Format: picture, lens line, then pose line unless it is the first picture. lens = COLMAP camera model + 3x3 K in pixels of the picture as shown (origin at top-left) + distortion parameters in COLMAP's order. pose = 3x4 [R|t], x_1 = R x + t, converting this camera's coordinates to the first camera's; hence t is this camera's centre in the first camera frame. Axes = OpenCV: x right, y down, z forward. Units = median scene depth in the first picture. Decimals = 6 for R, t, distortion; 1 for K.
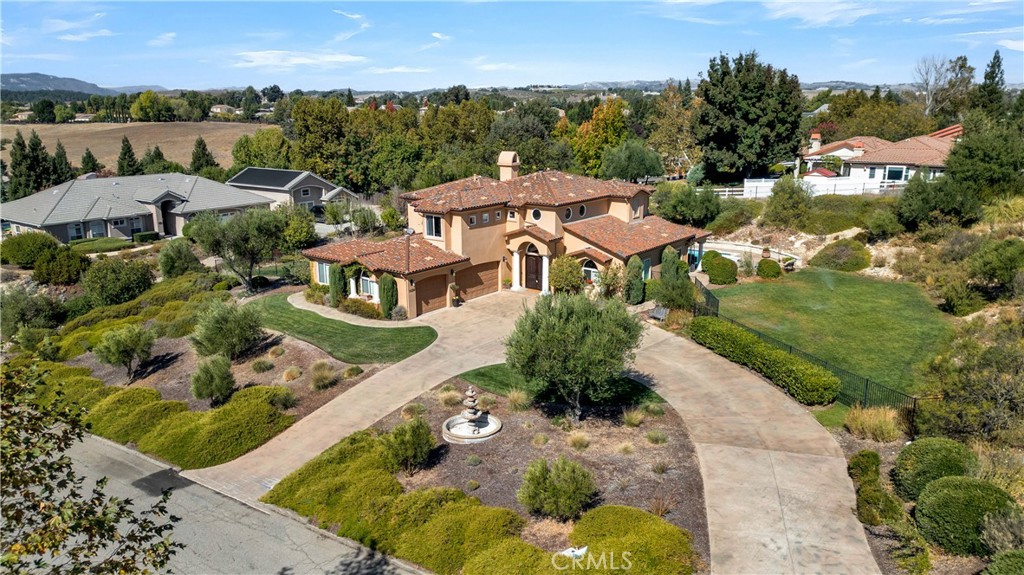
lens RADIAL K [[735.9, 0, 512.0], [0, 735.9, 287.5], [0, 0, 1]] dist [0.017064, -0.002420]
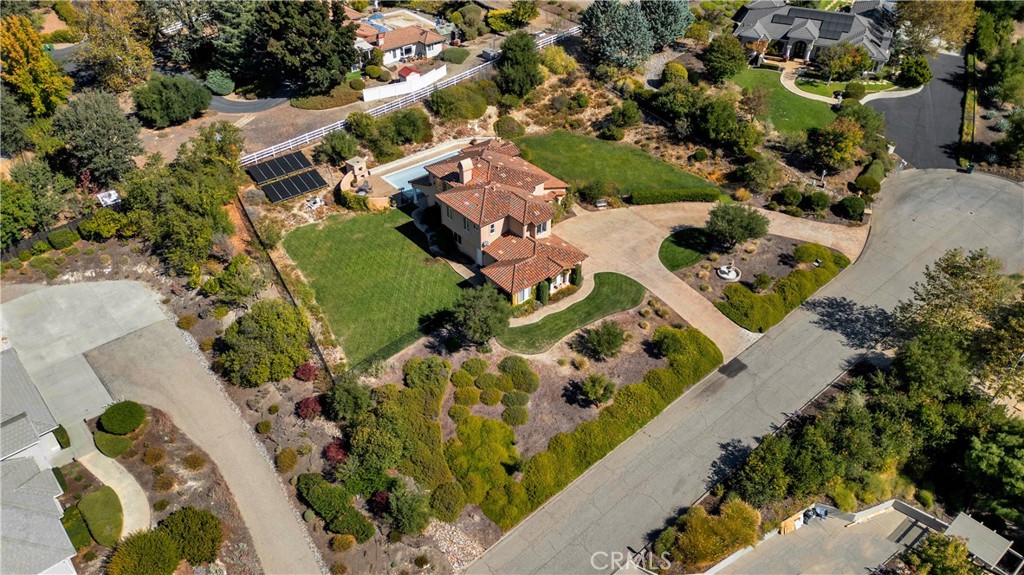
lens RADIAL K [[725.6, 0, 509.0], [0, 725.6, 300.5], [0, 0, 1]] dist [0.067104, -0.062513]
pose [[0.209533, -0.602676, 0.769986, -1.337946], [0.228475, 0.795844, 0.560741, -0.802913], [-0.950734, 0.058429, 0.304452, 0.565578]]
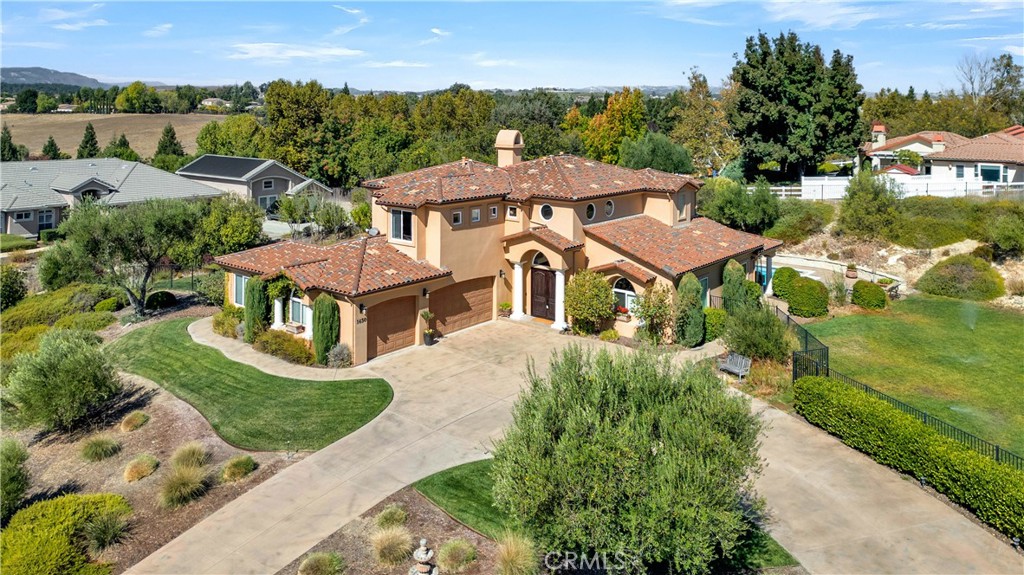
lens RADIAL K [[771.2, 0, 510.8], [0, 771.2, 114.3], [0, 0, 1]] dist [0.015232, -0.002108]
pose [[0.999809, 0.018470, -0.006405, 0.000587], [-0.019451, 0.972659, -0.231422, -0.016383], [0.001955, 0.231503, 0.972832, 0.240903]]
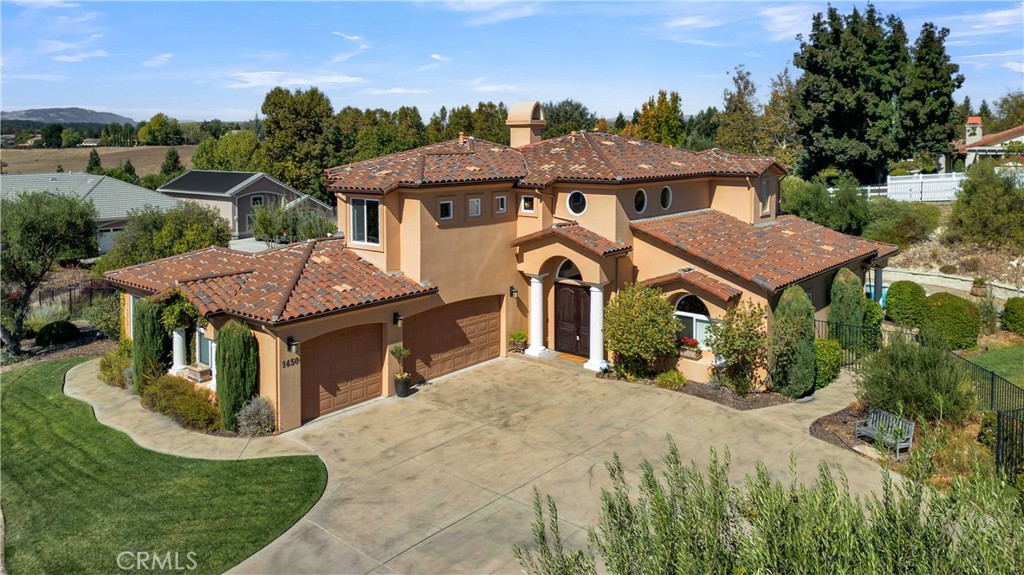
lens RADIAL K [[765.6, 0, 509.6], [0, 765.6, 164.0], [0, 0, 1]] dist [0.016063, -0.001844]
pose [[0.999078, 0.002182, -0.042872, 0.009706], [-0.011072, 0.978013, -0.208251, -0.015351], [0.041475, 0.208534, 0.977135, 0.476282]]
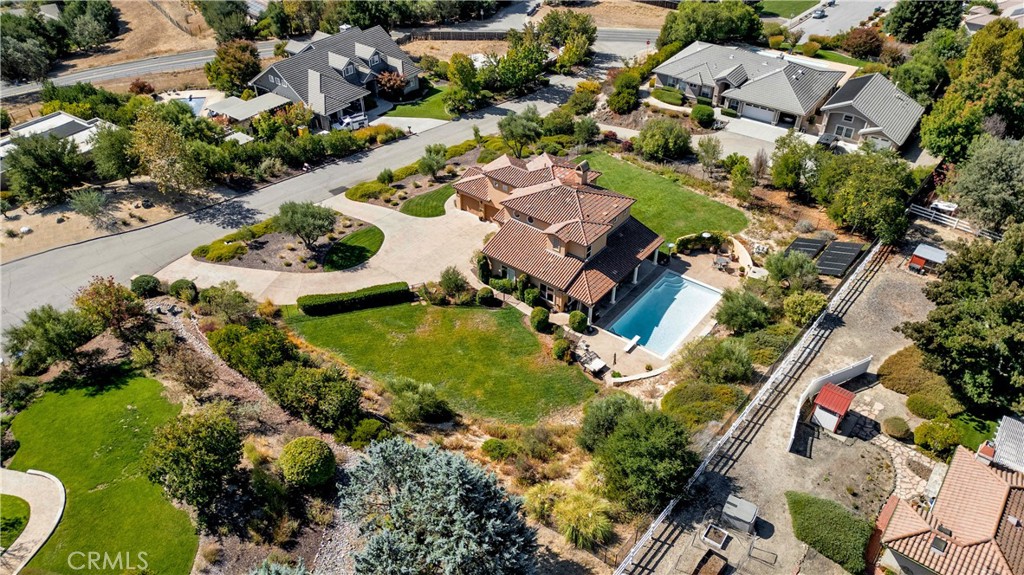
lens RADIAL K [[725.6, 0, 509.0], [0, 725.6, 300.5], [0, 0, 1]] dist [0.067104, -0.062513]
pose [[-0.005316, 0.623415, -0.781873, 1.337644], [-0.237740, 0.758678, 0.606537, -0.856745], [0.971314, 0.189107, 0.144178, 0.795515]]
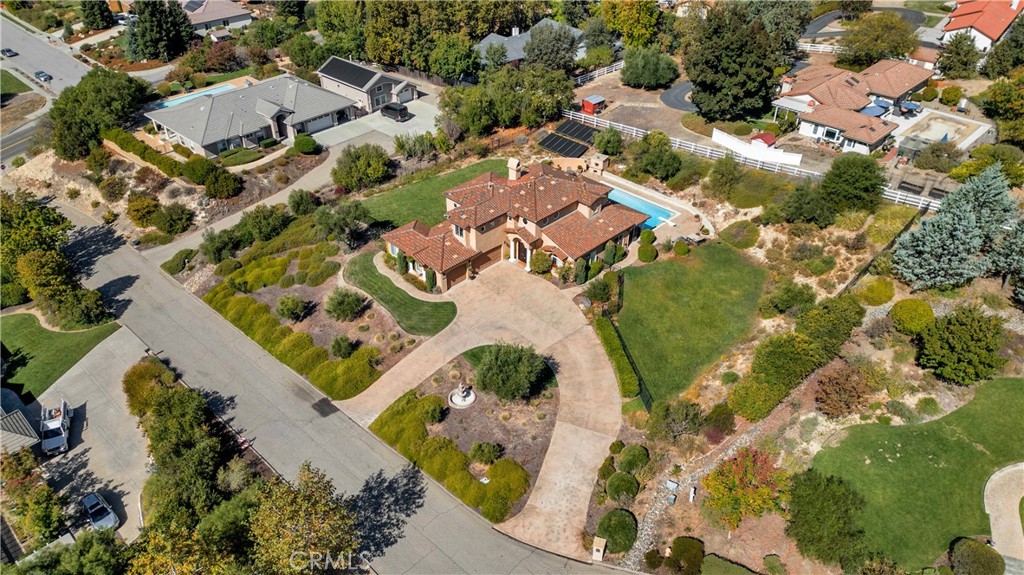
lens RADIAL K [[725.6, 0, 509.0], [0, 725.6, 300.5], [0, 0, 1]] dist [0.067104, -0.062513]
pose [[0.993219, 0.073427, -0.090133, 0.151085], [-0.033242, 0.922298, 0.385048, -0.534339], [0.111402, -0.379441, 0.918485, -0.498263]]
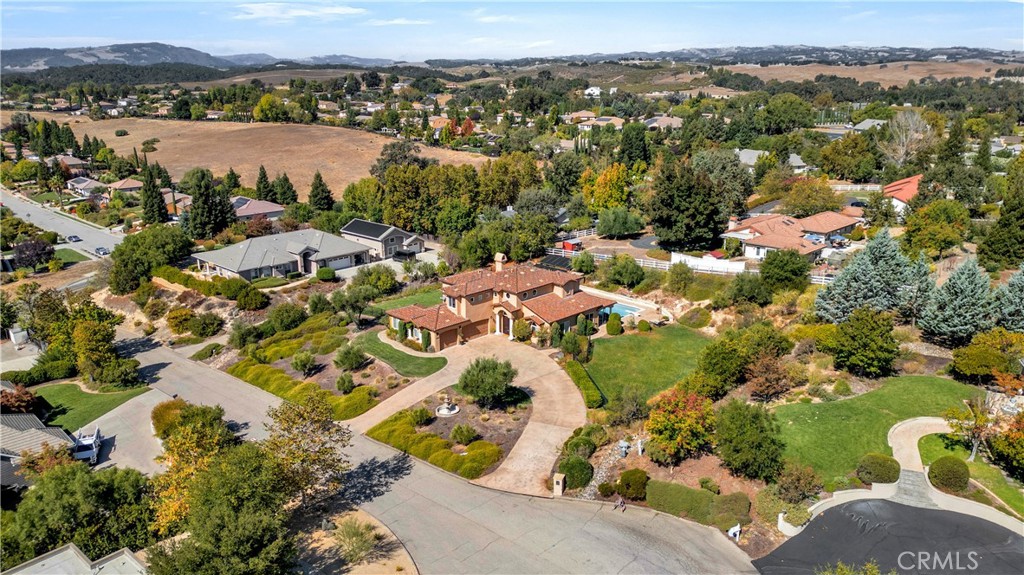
lens RADIAL K [[725.6, 0, 509.0], [0, 725.6, 300.5], [0, 0, 1]] dist [0.067104, -0.062513]
pose [[0.991991, 0.037953, -0.120469, 0.255968], [-0.030515, 0.997547, 0.062998, -0.201329], [0.122564, -0.058817, 0.990716, -0.817832]]
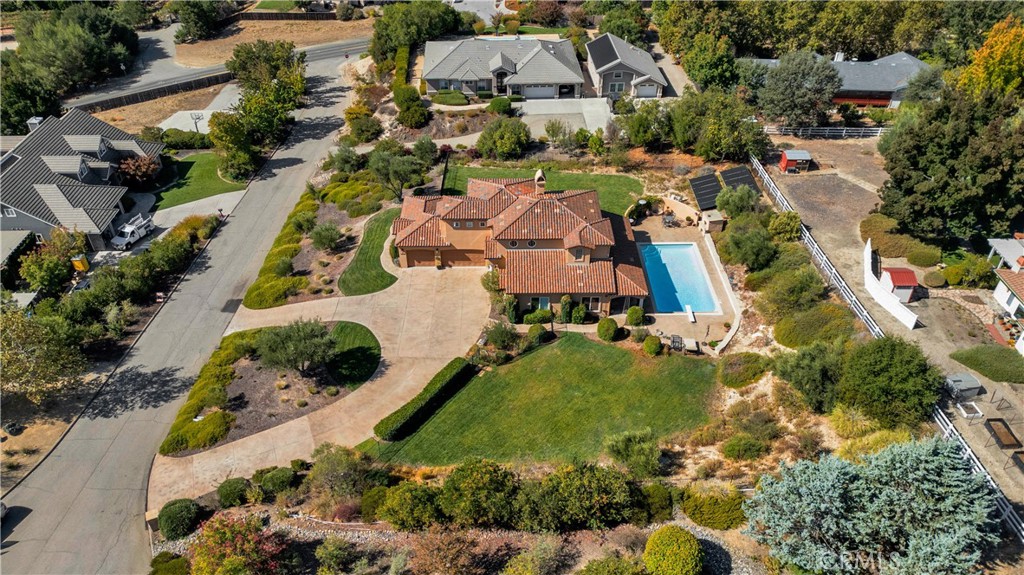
lens RADIAL K [[725.6, 0, 509.0], [0, 725.6, 300.5], [0, 0, 1]] dist [0.067104, -0.062513]
pose [[0.624257, 0.486220, -0.611468, 0.974664], [-0.188080, 0.853227, 0.486445, -0.682199], [0.758240, -0.188662, 0.624082, 0.091312]]
